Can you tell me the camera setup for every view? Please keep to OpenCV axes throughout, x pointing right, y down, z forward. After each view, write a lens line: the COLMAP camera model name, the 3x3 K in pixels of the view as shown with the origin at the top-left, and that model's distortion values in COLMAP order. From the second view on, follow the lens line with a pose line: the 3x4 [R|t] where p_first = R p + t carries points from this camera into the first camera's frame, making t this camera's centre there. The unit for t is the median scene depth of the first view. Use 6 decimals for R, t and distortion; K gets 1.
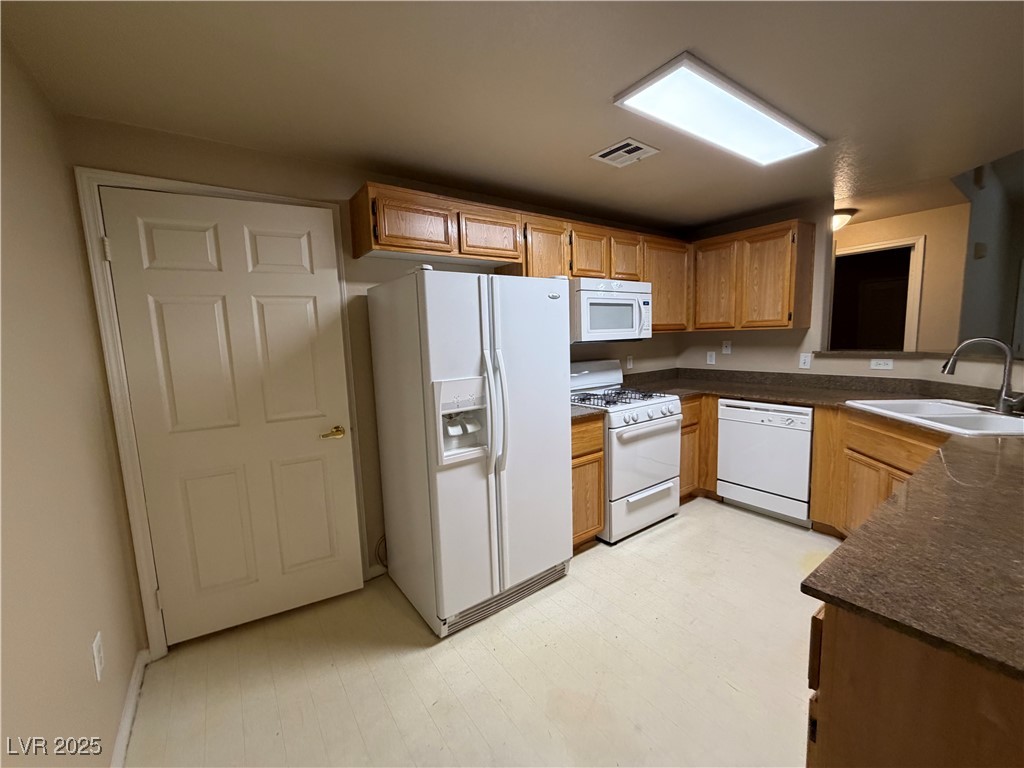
lens RADIAL K [[409.5, 0, 509.8], [0, 409.5, 384.8], [0, 0, 1]] dist [-0.000599, 0.001128]
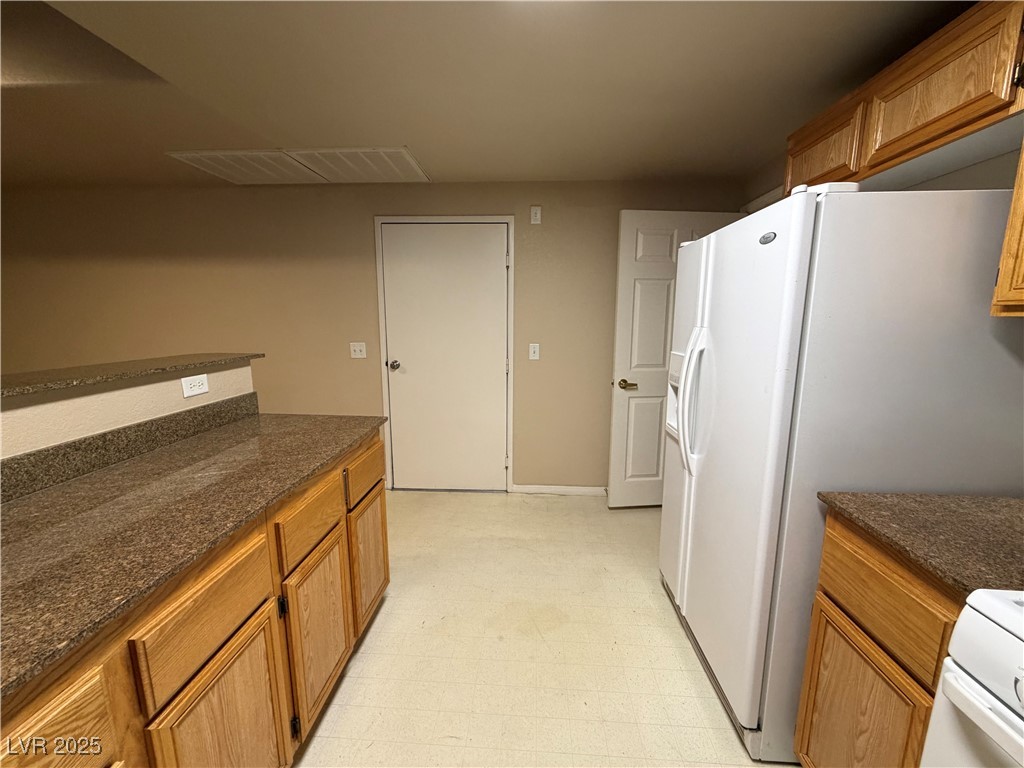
lens RADIAL K [[409.5, 0, 507.6], [0, 409.5, 383.0], [0, 0, 1]] dist [-0.000599, 0.001128]
pose [[-0.642154, 0.157355, -0.750252, 0.566218], [-0.071798, 0.962057, 0.263232, -0.111660], [0.763206, 0.222902, -0.606491, 0.820355]]
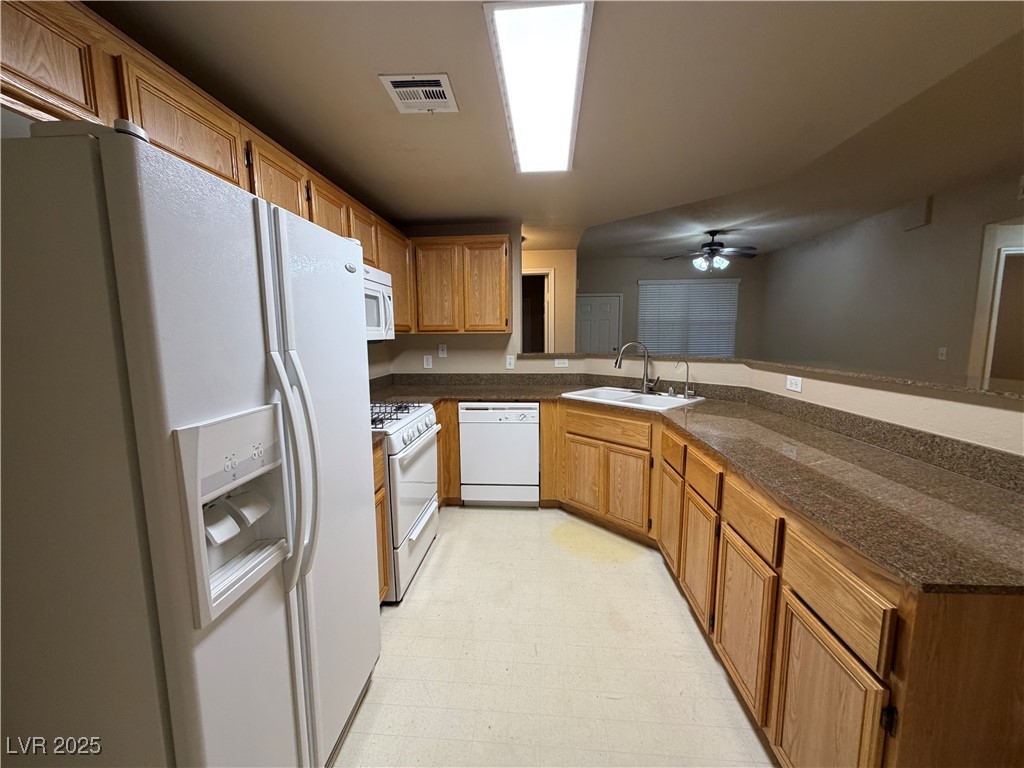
lens RADIAL K [[409.5, 0, 514.2], [0, 409.5, 385.2], [0, 0, 1]] dist [-0.000599, 0.001128]
pose [[0.645851, -0.067047, 0.760514, -0.166806], [0.077900, 0.996725, 0.021717, -0.021059], [-0.759479, 0.045218, 0.648958, 0.295364]]
